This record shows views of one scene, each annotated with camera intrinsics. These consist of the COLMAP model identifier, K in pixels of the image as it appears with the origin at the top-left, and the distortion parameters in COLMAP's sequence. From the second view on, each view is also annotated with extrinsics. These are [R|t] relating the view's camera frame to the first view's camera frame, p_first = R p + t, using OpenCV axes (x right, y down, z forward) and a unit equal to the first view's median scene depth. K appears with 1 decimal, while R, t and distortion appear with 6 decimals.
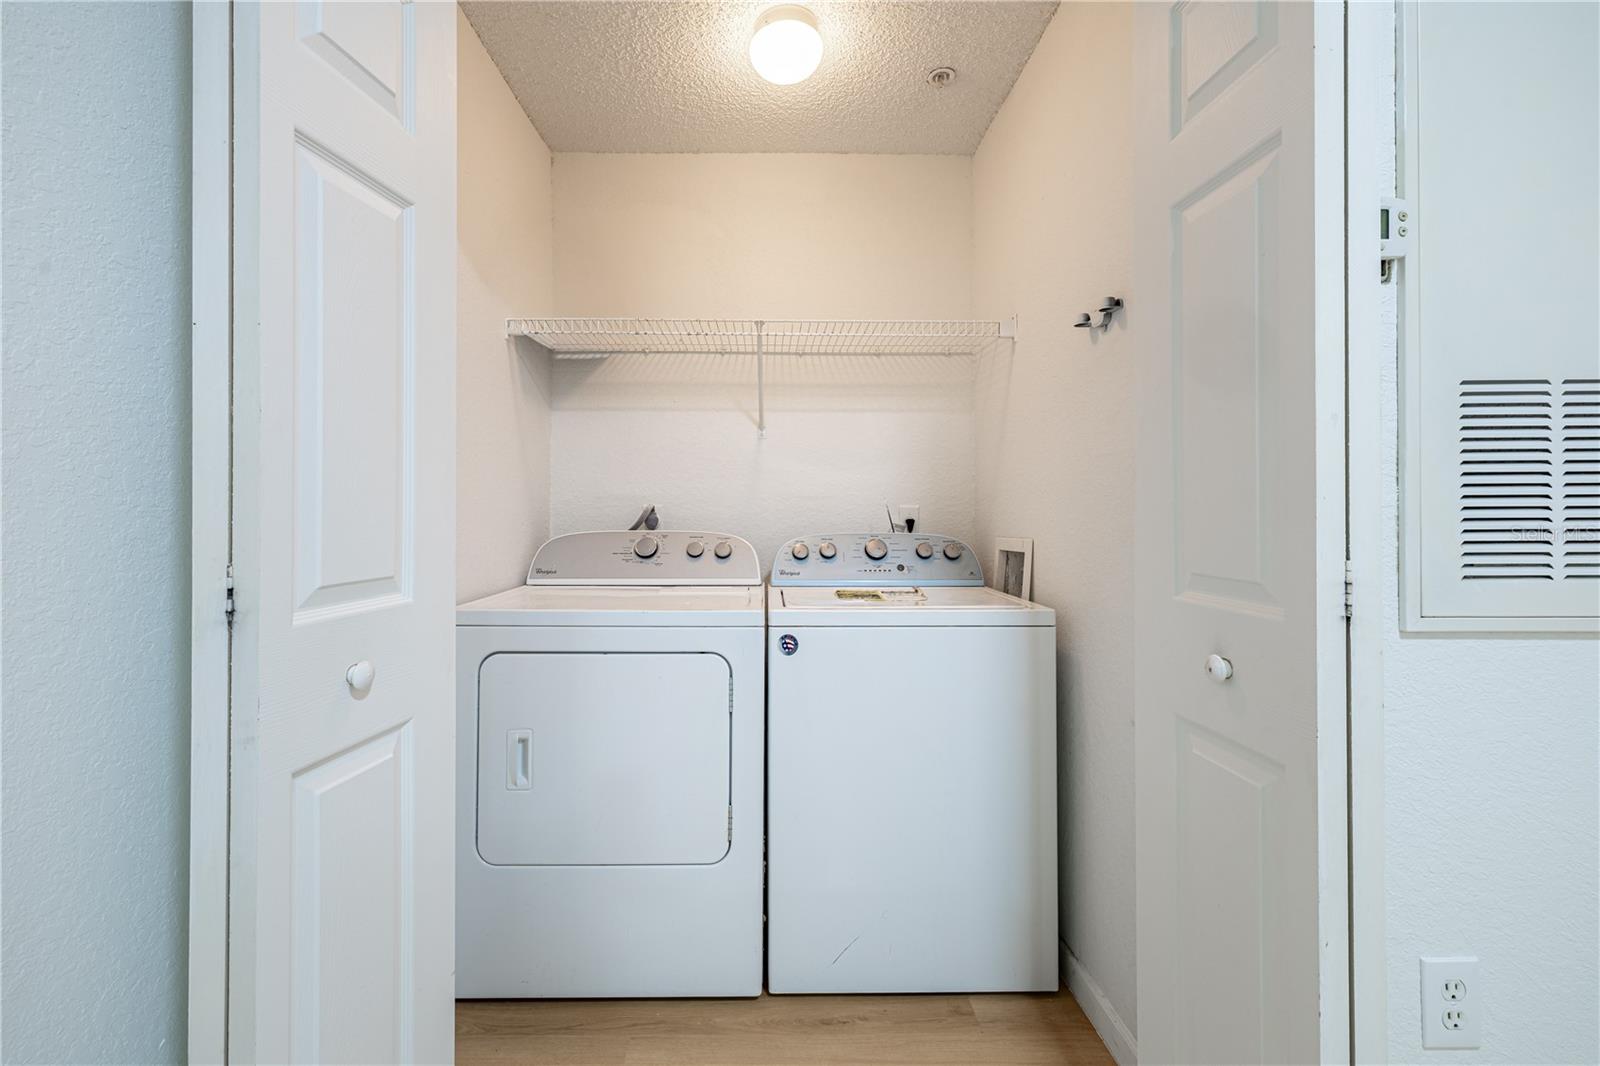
lens RADIAL K [[724.2, 0, 791.1], [0, 724.2, 502.4], [0, 0, 1]] dist [0.005968, -0.000164]
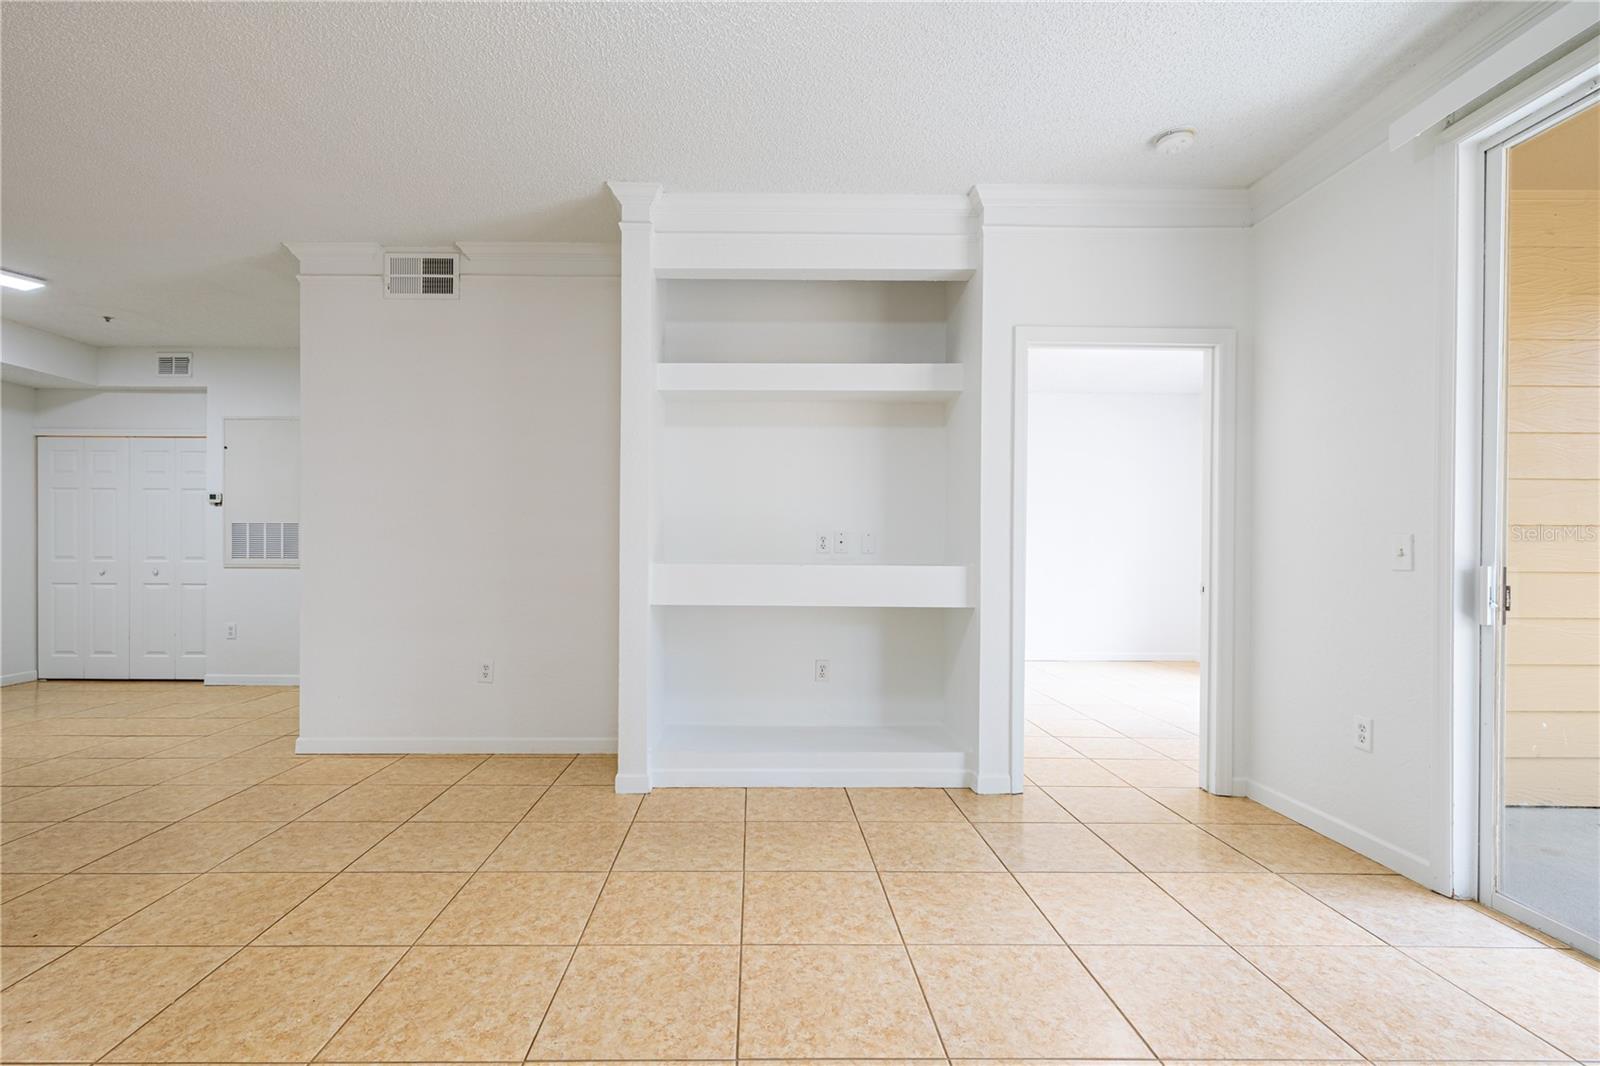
lens RADIAL K [[724.2, 0, 786.8], [0, 724.2, 542.1], [0, 0, 1]] dist [0.005968, -0.000164]
pose [[0.999942, 0.005284, -0.009379, 5.175876], [-0.005184, 0.999930, 0.010597, -0.100341], [0.009434, -0.010548, 0.999900, -4.542542]]
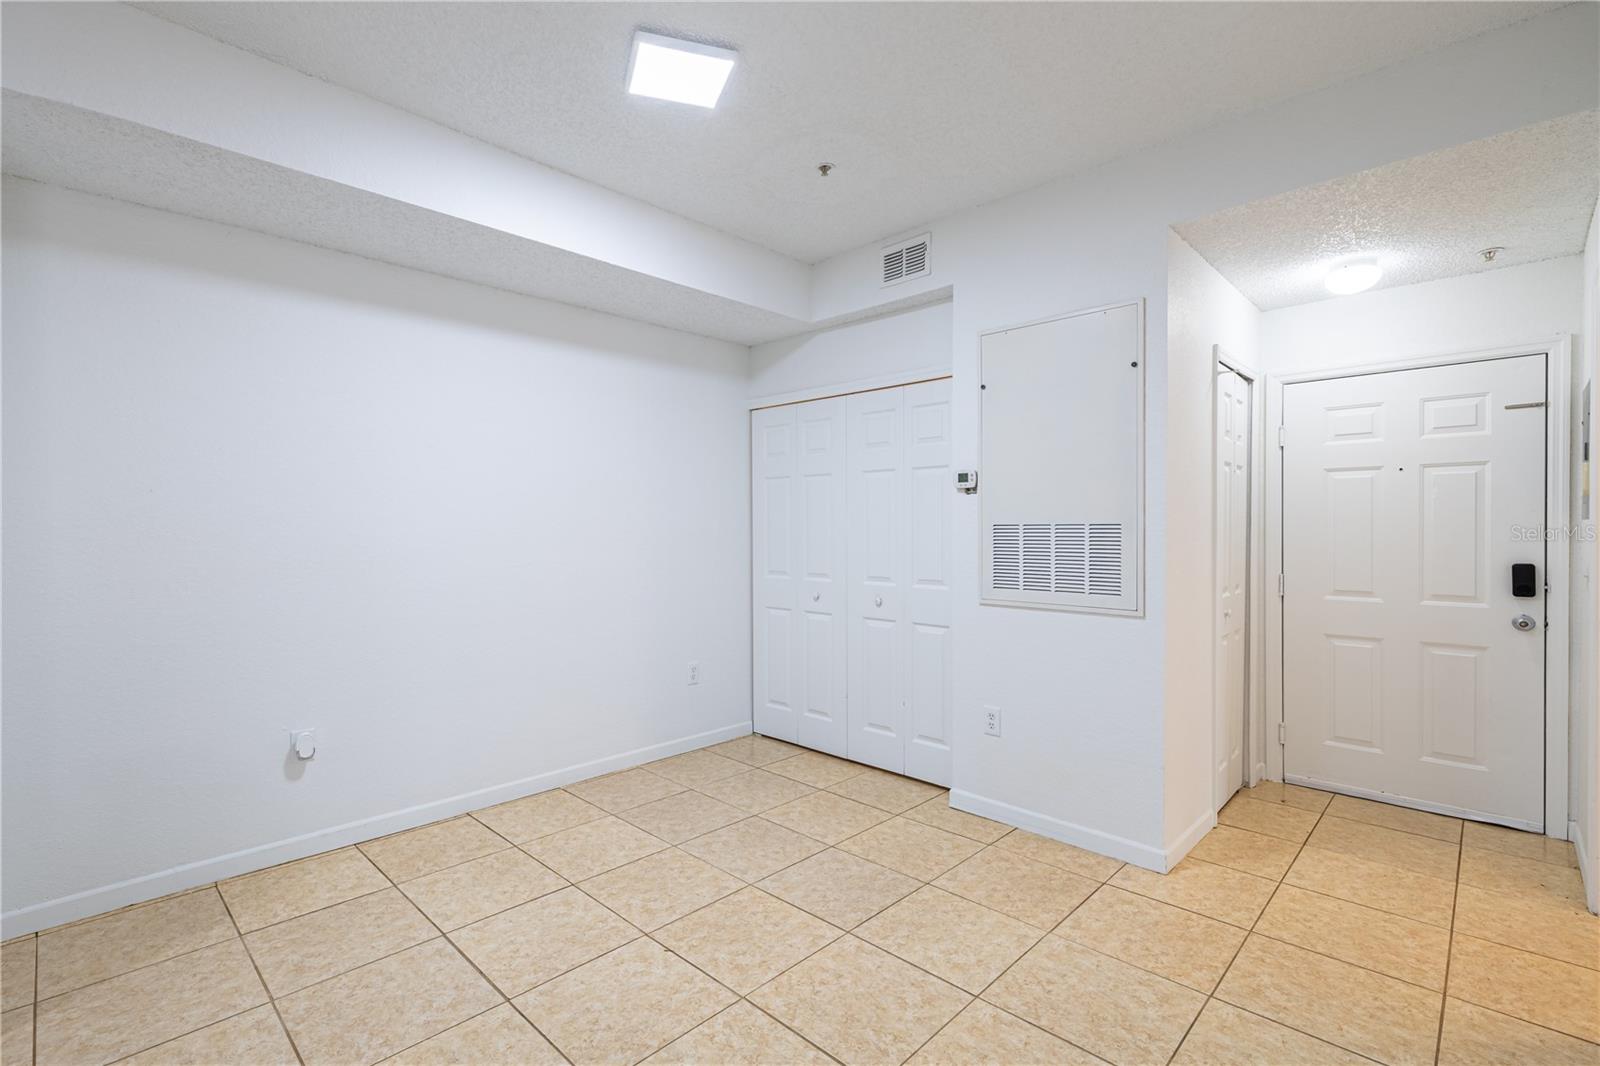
lens RADIAL K [[724.2, 0, 770.8], [0, 724.2, 535.4], [0, 0, 1]] dist [0.005968, -0.000164]
pose [[0.700917, 0.008925, -0.713187, 2.392831], [0.010249, 0.999692, 0.022583, -0.195479], [0.713169, -0.023138, 0.700610, -1.816904]]
